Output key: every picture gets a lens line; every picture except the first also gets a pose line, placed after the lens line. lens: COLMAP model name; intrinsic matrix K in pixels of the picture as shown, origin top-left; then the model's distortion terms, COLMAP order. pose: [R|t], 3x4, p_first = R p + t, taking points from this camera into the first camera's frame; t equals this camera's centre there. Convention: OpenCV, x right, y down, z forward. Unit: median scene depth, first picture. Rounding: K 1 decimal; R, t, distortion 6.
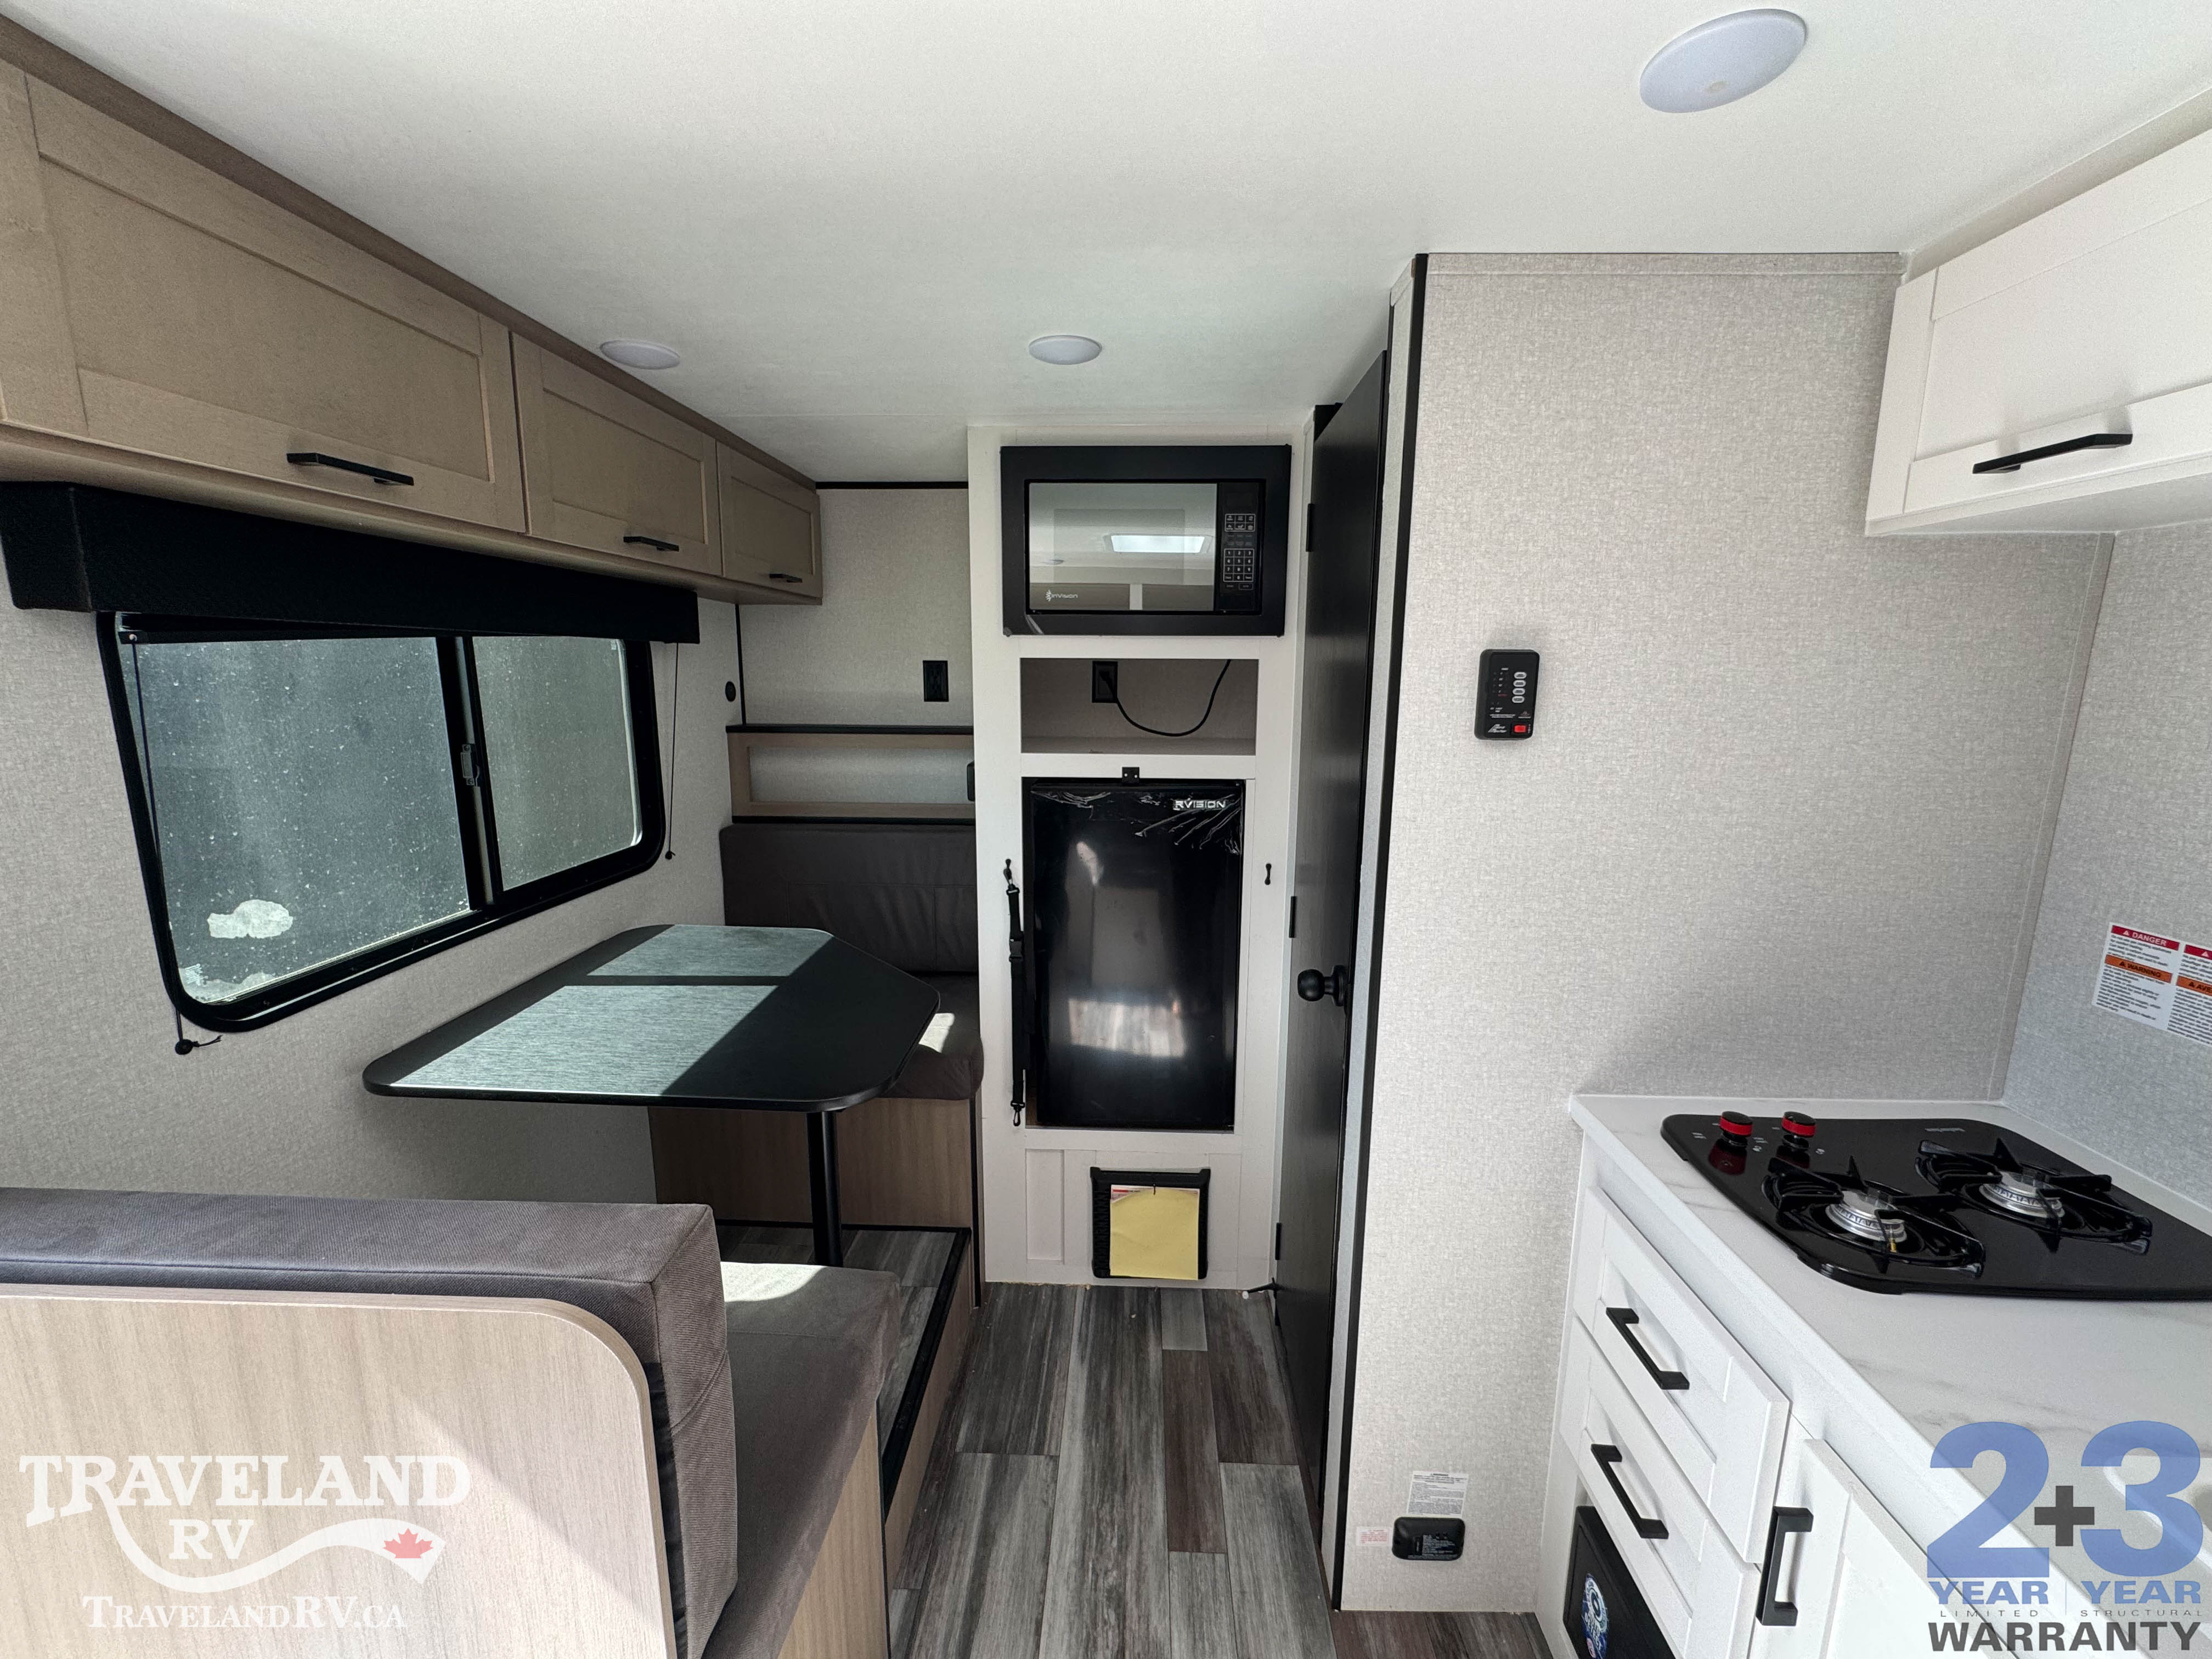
lens RADIAL K [[888.3, 0, 1106.0], [0, 888.3, 829.5], [0, 0, 1]] dist [-0.001170, 0.000108]
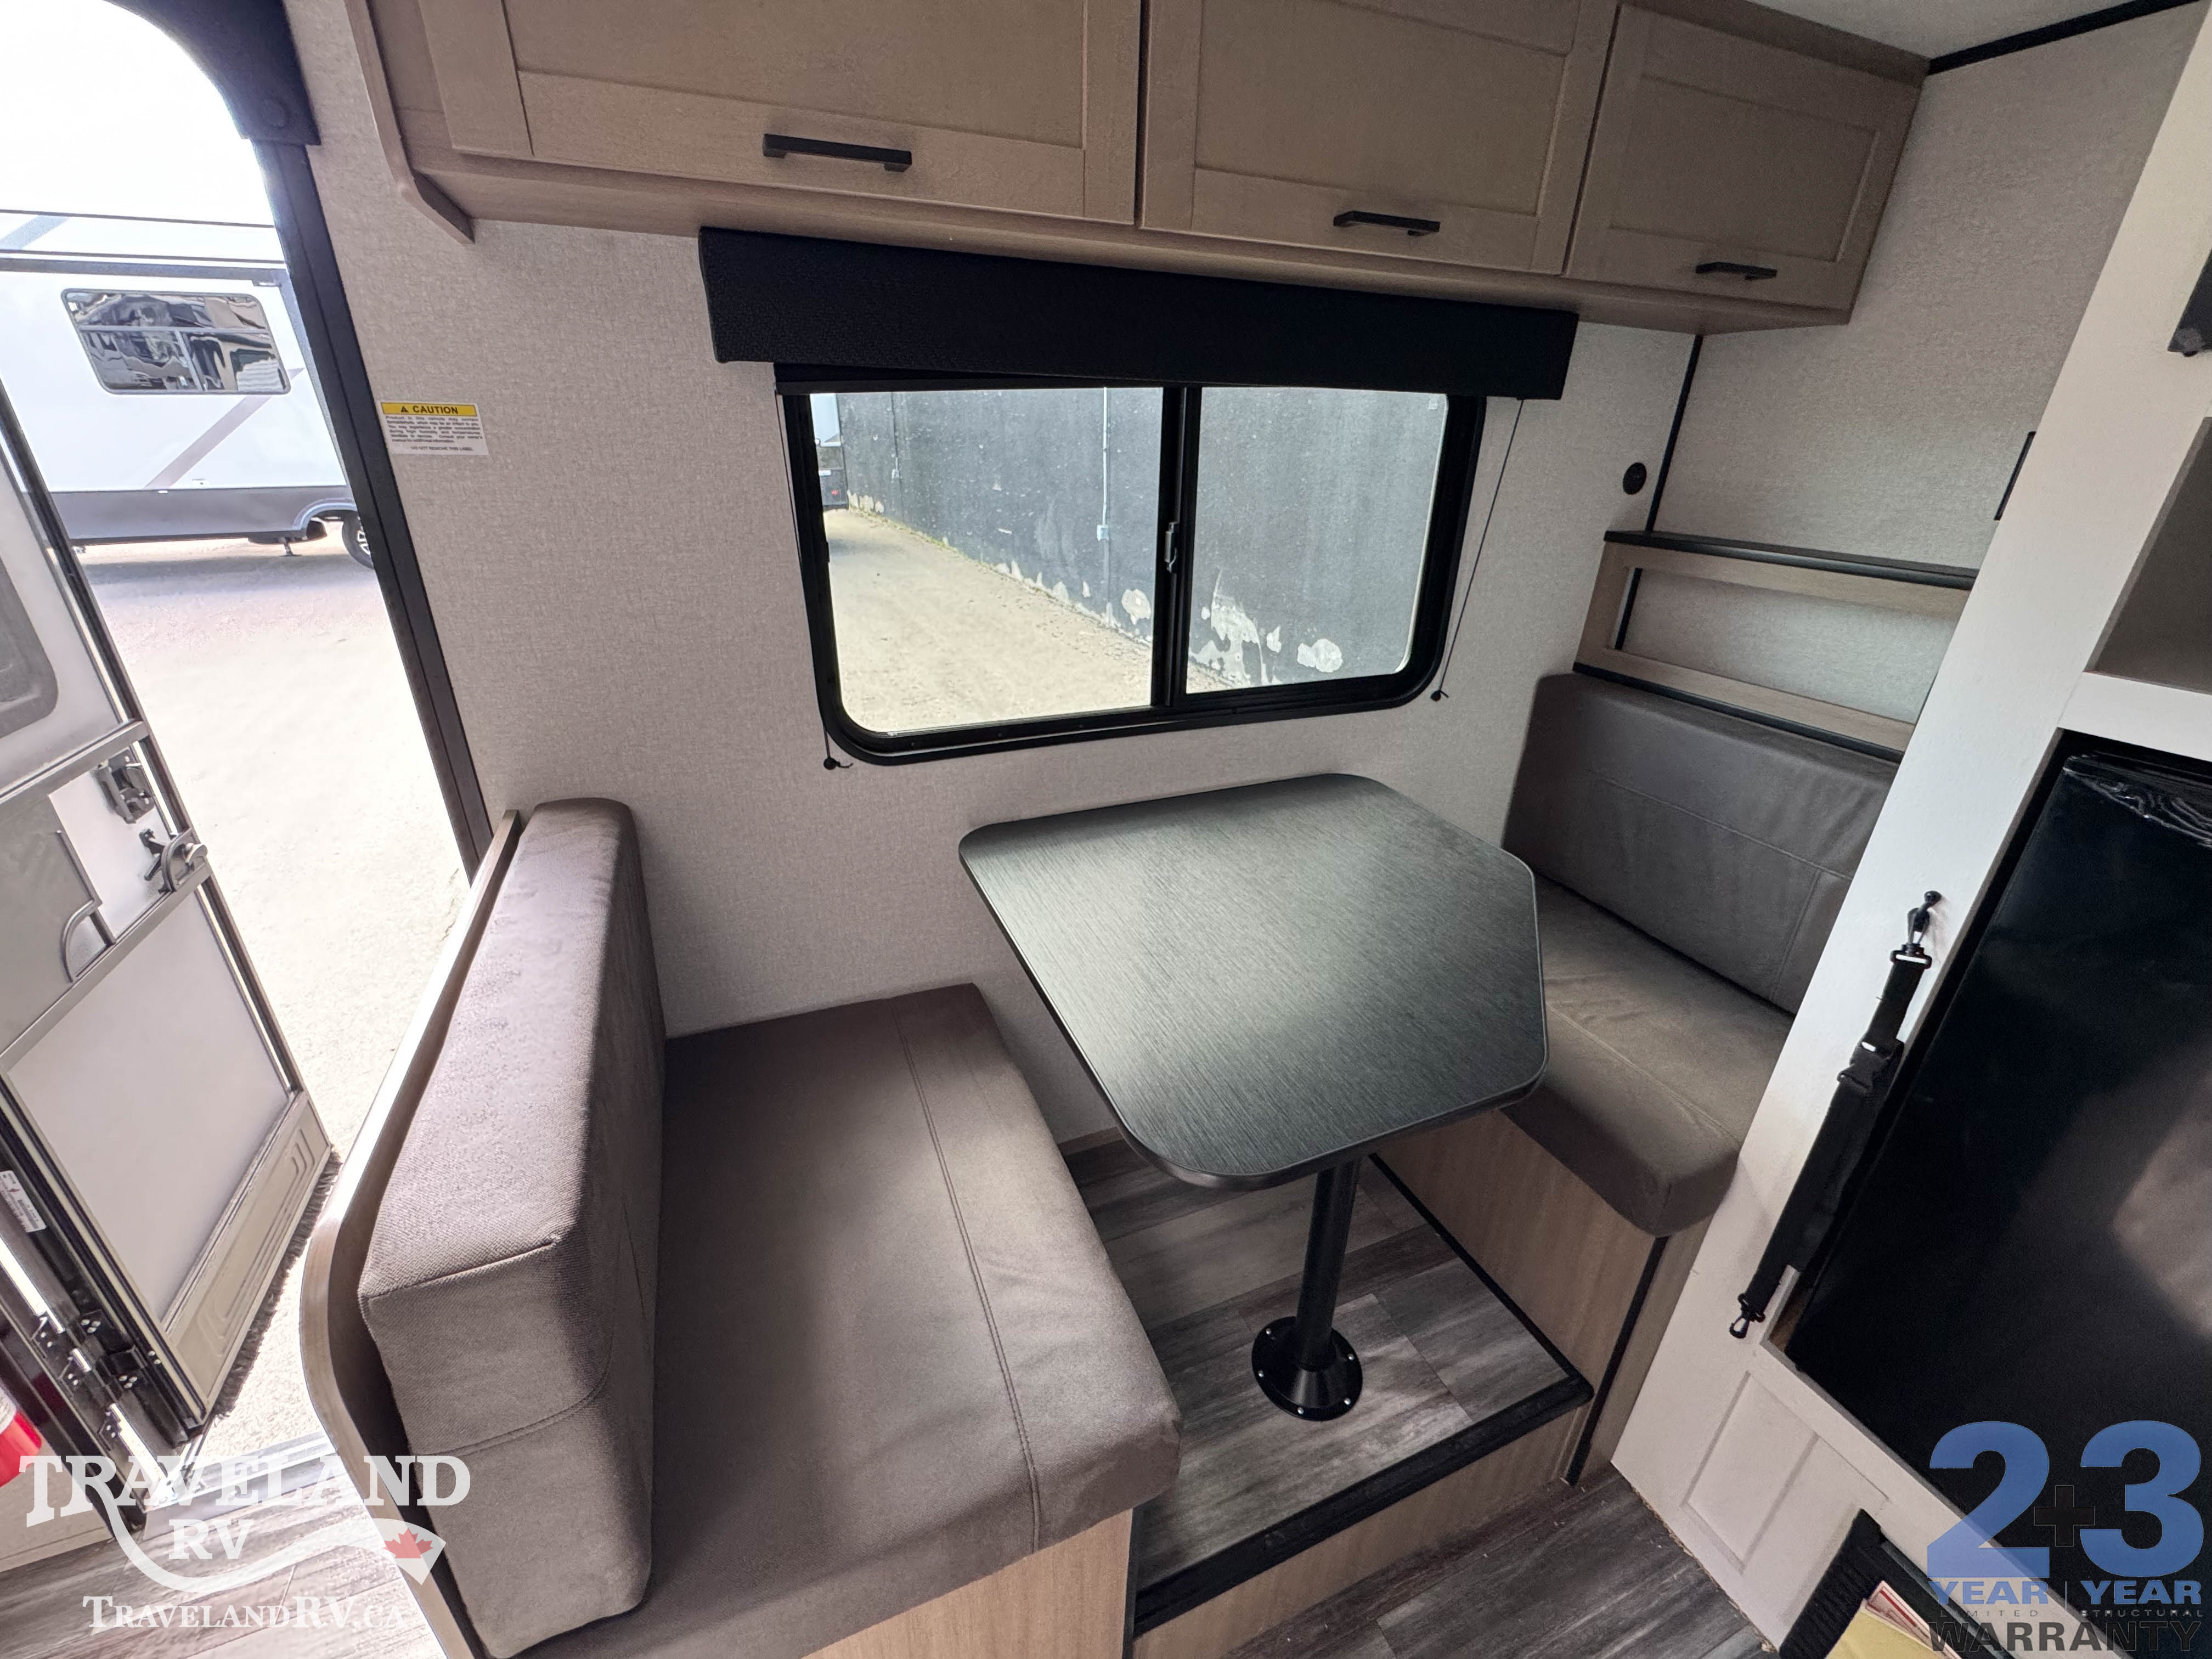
lens RADIAL K [[885.2, 0, 1106.0], [0, 885.2, 829.5], [0, 0, 1]] dist [-0.004737, 0.000292]
pose [[0.426452, 0.375370, -0.822944, 0.071232], [-0.180053, 0.926843, 0.329458, -0.070816], [0.886408, 0.007676, 0.462840, 0.418128]]
